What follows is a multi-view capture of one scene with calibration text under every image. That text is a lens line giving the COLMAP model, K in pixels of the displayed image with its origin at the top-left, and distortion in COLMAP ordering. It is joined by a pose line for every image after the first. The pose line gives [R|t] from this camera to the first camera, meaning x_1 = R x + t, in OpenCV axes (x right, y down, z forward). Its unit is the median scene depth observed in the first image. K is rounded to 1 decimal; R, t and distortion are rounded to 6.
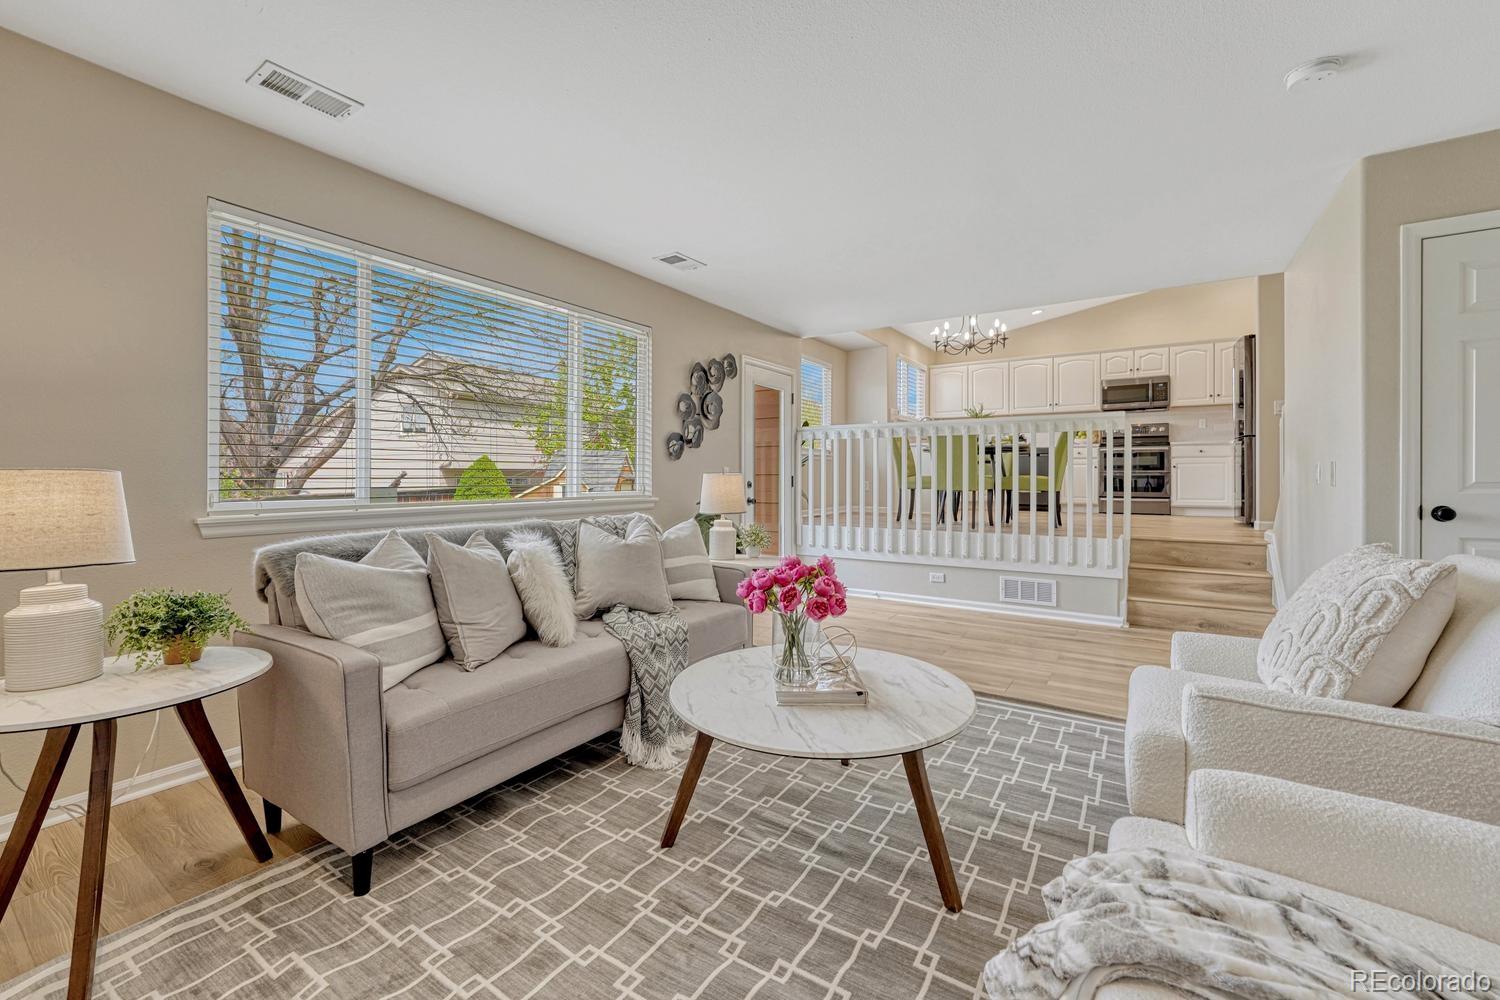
lens RADIAL K [[625.9, 0, 757.7], [0, 625.9, 477.9], [0, 0, 1]] dist [-0.008124, 0.000236]
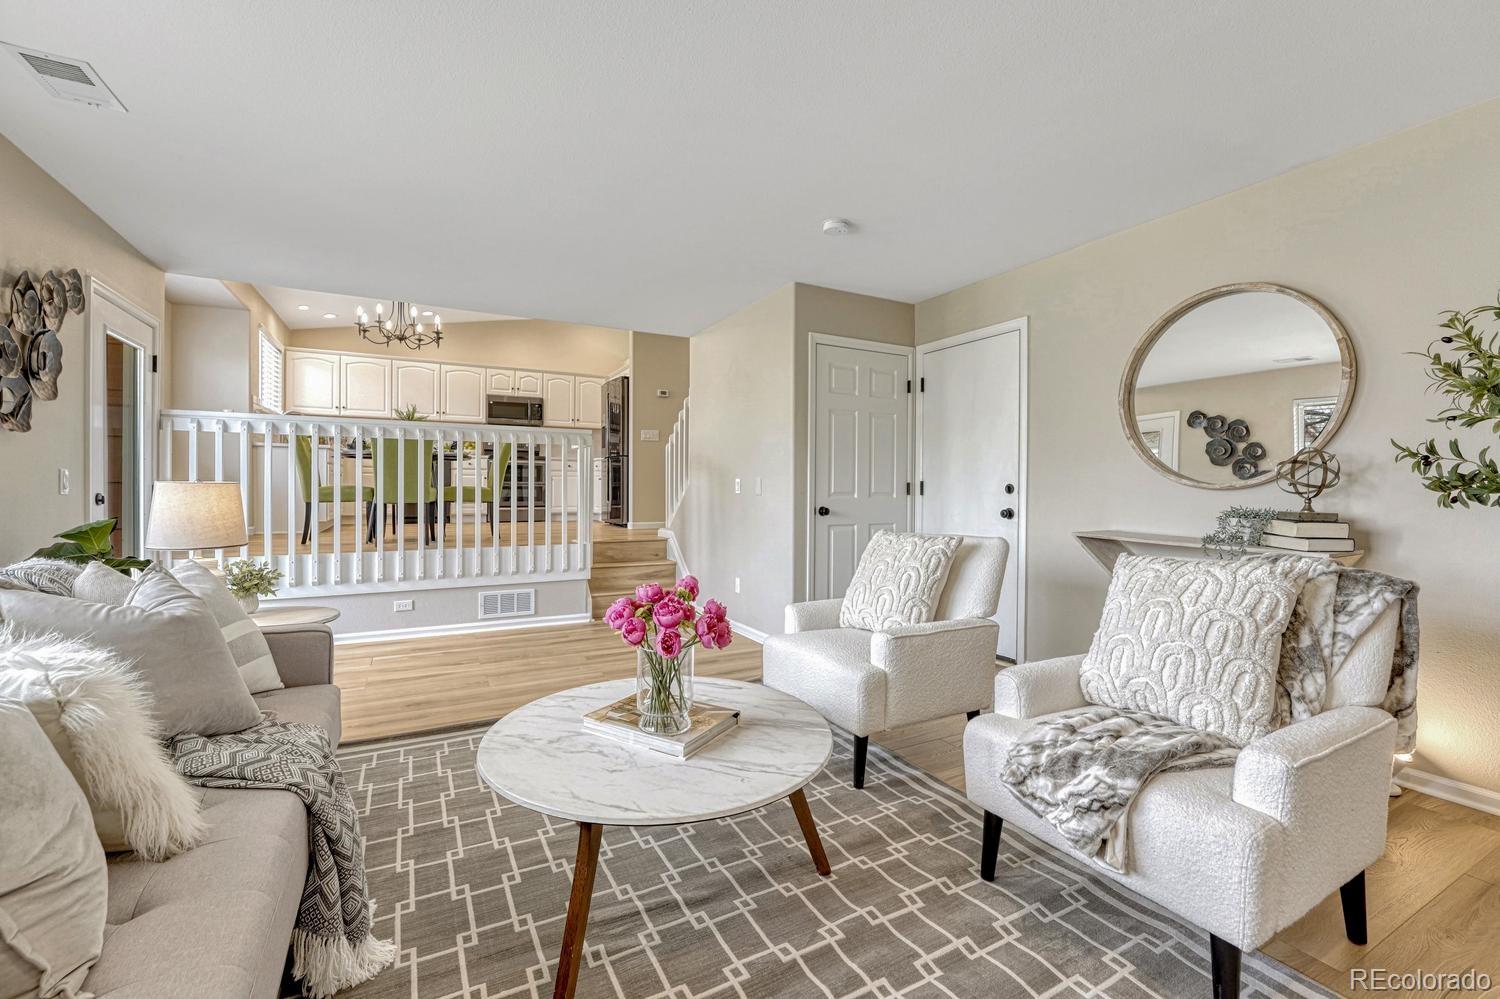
lens RADIAL K [[625.9, 0, 749.8], [0, 625.9, 490.7], [0, 0, 1]] dist [-0.008124, 0.000236]
pose [[0.481020, -0.001063, 0.876709, -0.243740], [-0.003194, 0.999991, 0.002965, -0.000929], [-0.876704, -0.004226, 0.481012, 0.190262]]
